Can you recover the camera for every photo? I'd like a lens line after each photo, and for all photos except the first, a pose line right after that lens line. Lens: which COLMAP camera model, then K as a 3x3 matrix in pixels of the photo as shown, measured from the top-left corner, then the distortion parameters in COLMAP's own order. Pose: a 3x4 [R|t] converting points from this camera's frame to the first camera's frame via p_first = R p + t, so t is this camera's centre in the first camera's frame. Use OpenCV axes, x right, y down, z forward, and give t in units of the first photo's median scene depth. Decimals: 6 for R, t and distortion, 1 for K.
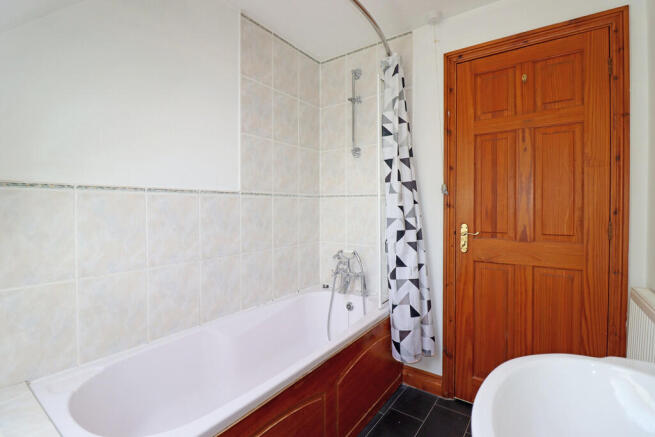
lens RADIAL K [[304.3, 0, 326.2], [0, 304.3, 211.3], [0, 0, 1]] dist [-0.025785, 0.000128]
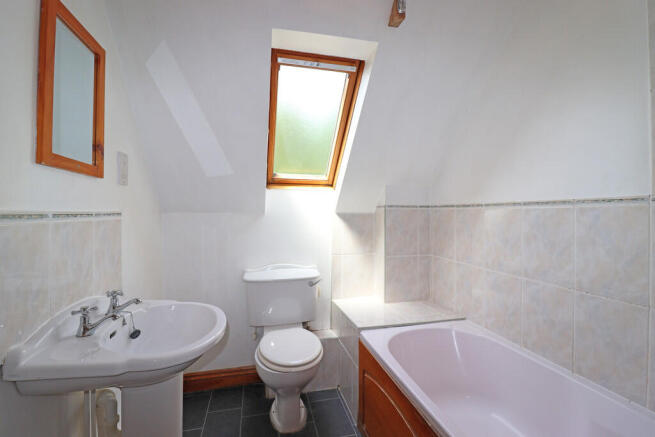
lens RADIAL K [[304.3, 0, 326.2], [0, 304.3, 211.3], [0, 0, 1]] dist [-0.025785, 0.000128]
pose [[-0.648283, -0.016178, -0.761227, 0.605332], [-0.027028, 0.999633, 0.001774, -0.024474], [0.760919, 0.021725, -0.648483, 1.027996]]
